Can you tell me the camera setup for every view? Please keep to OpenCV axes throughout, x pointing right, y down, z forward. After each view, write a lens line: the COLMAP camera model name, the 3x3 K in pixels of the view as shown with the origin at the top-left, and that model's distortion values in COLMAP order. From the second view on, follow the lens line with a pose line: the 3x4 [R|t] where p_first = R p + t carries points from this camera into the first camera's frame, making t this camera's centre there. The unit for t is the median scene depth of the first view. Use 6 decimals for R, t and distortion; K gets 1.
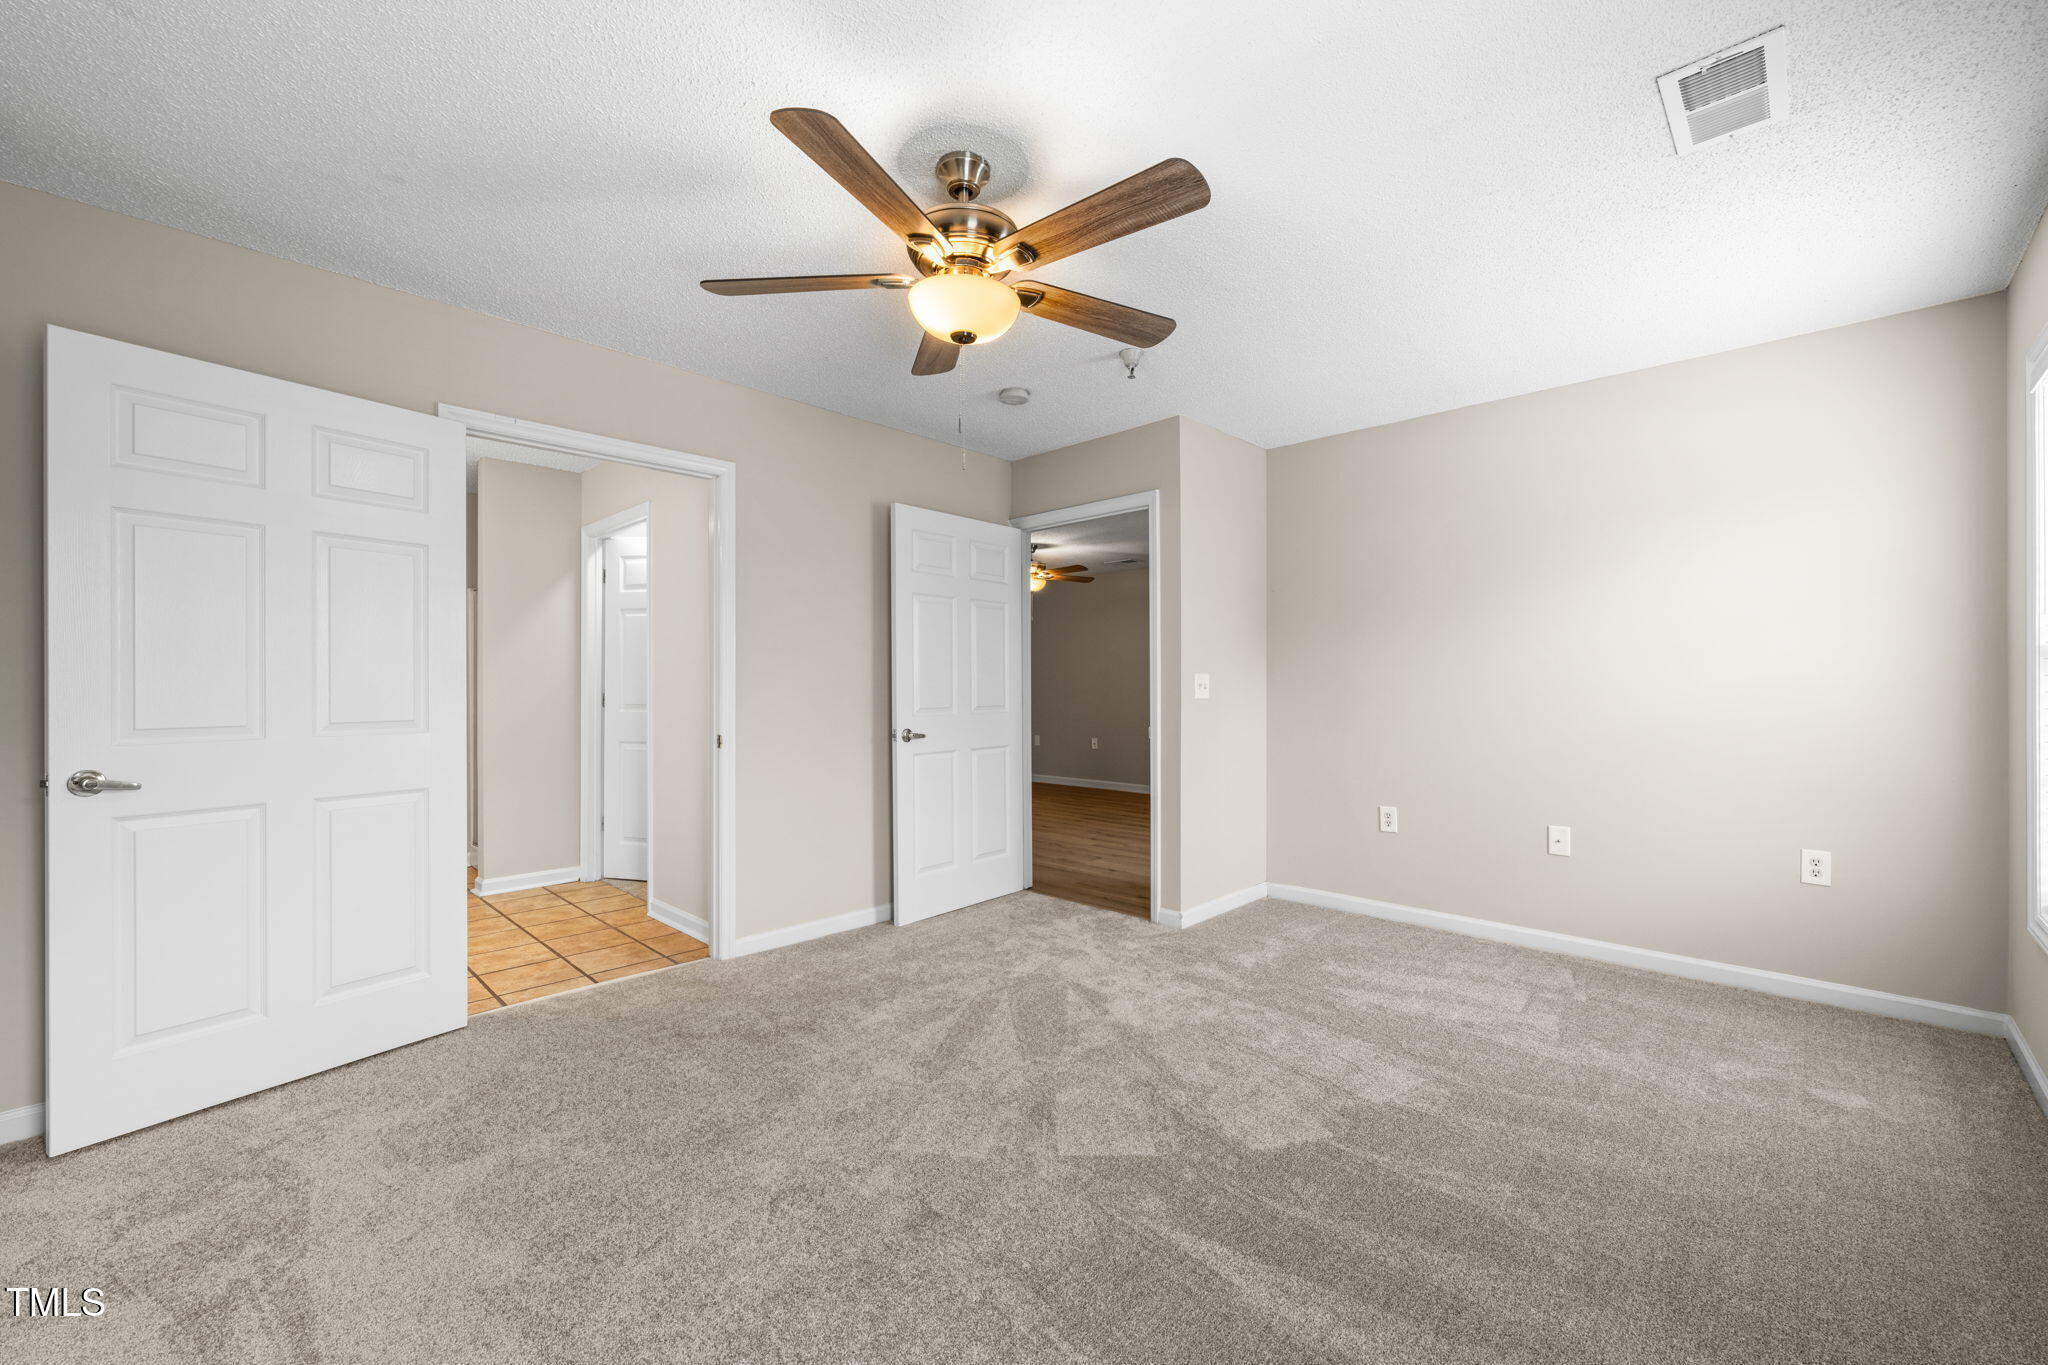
lens RADIAL K [[835.3, 0, 1034.9], [0, 835.3, 692.9], [0, 0, 1]] dist [-0.000299, -0.000235]
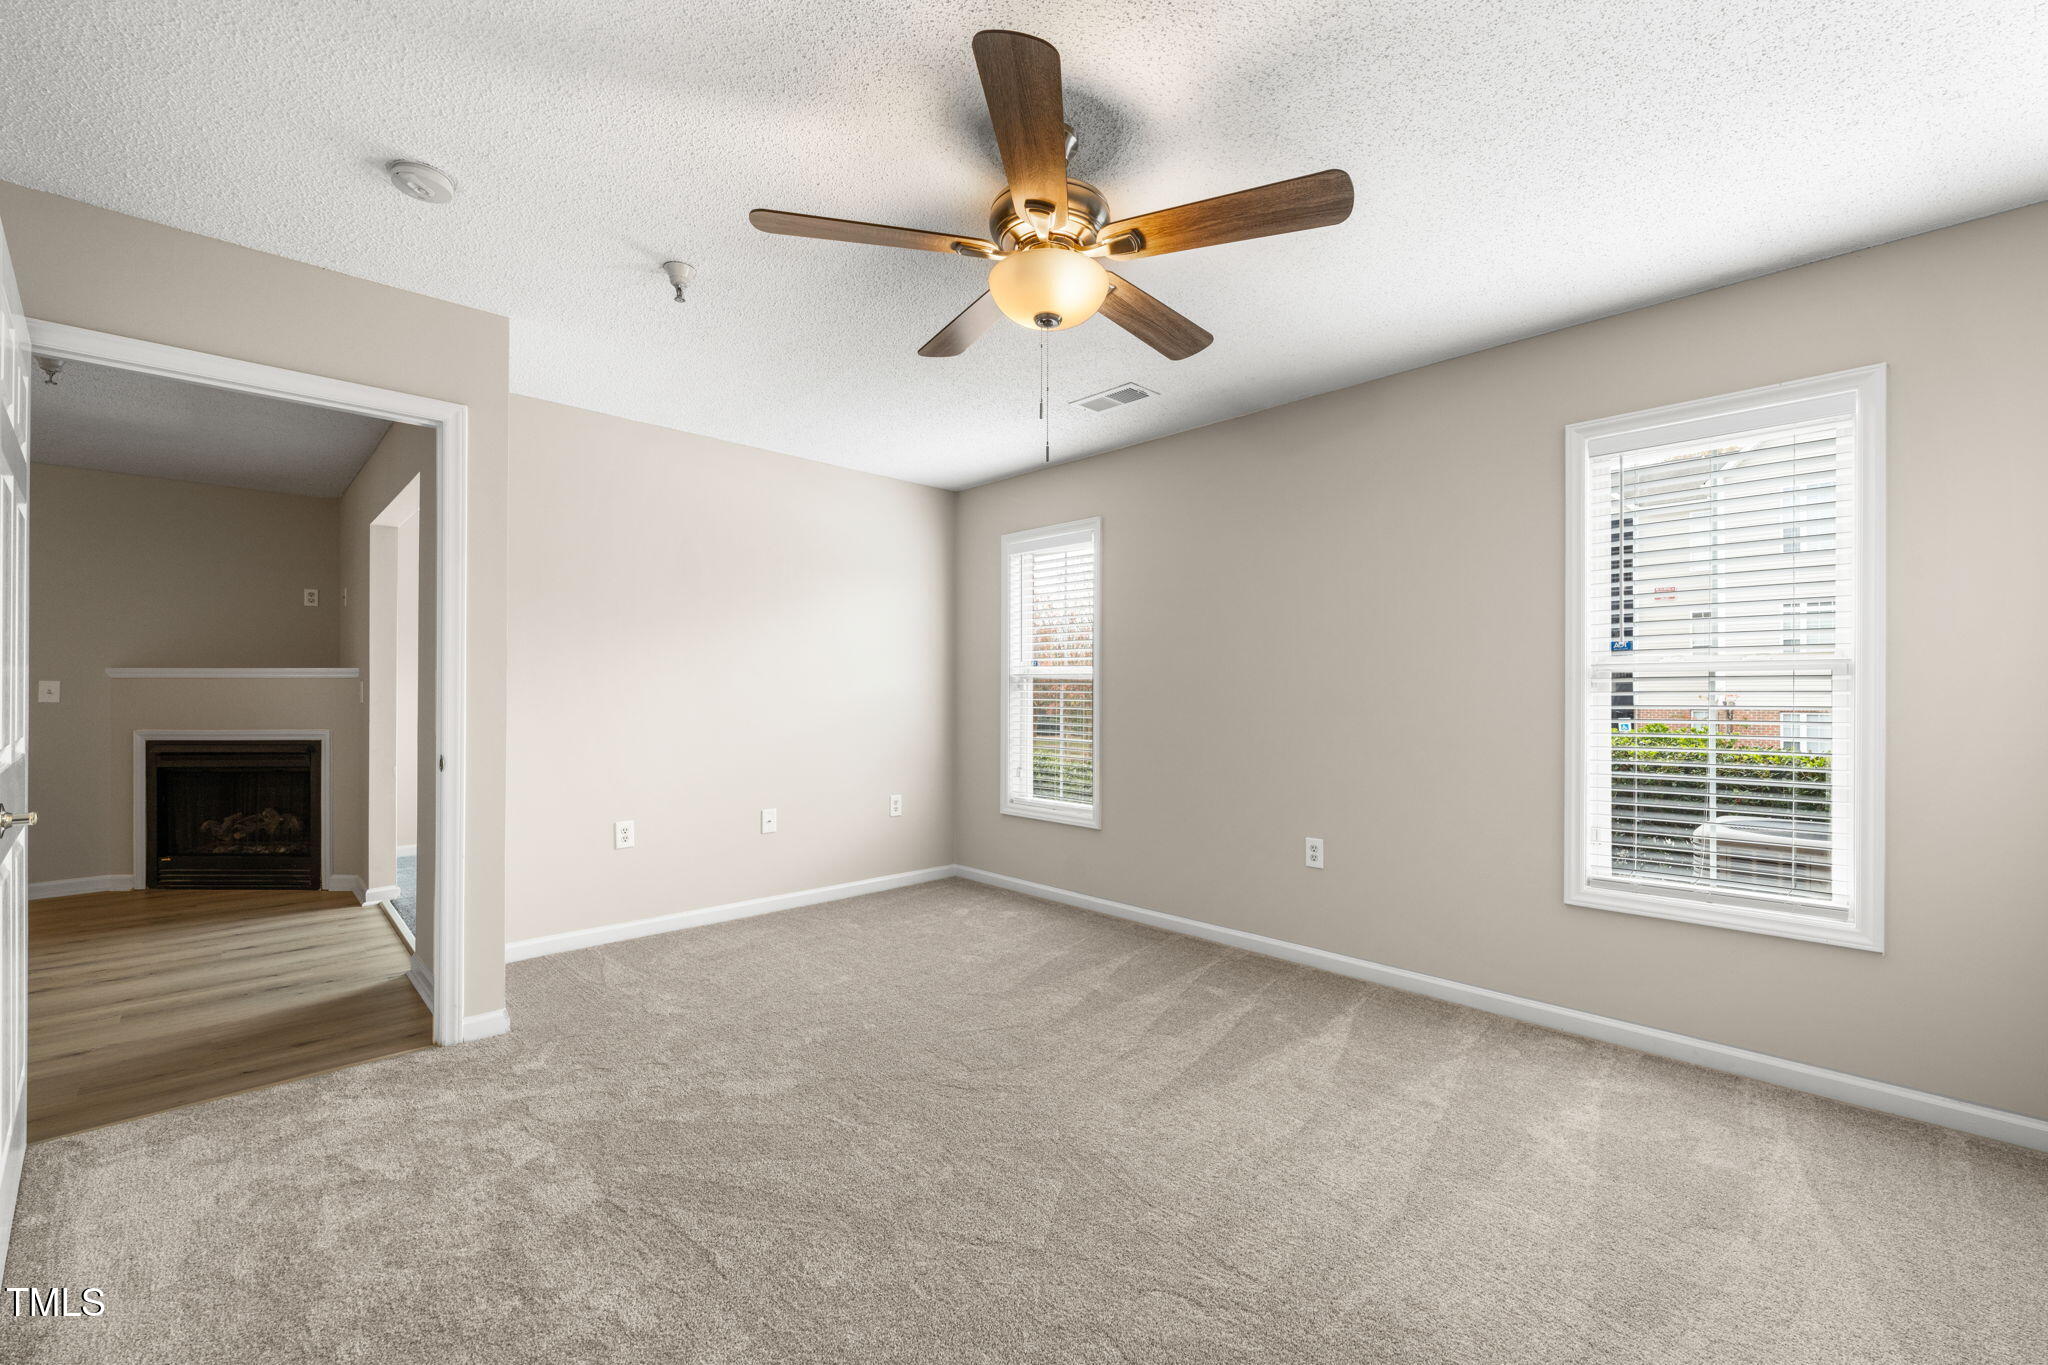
lens RADIAL K [[835.3, 0, 1034.9], [0, 835.3, 692.9], [0, 0, 1]] dist [-0.000299, -0.000235]
pose [[0.027052, 0.002797, 0.999630, -0.589457], [0.007295, 0.999969, -0.002996, -0.004465], [-0.999607, 0.007373, 0.027031, 0.575088]]
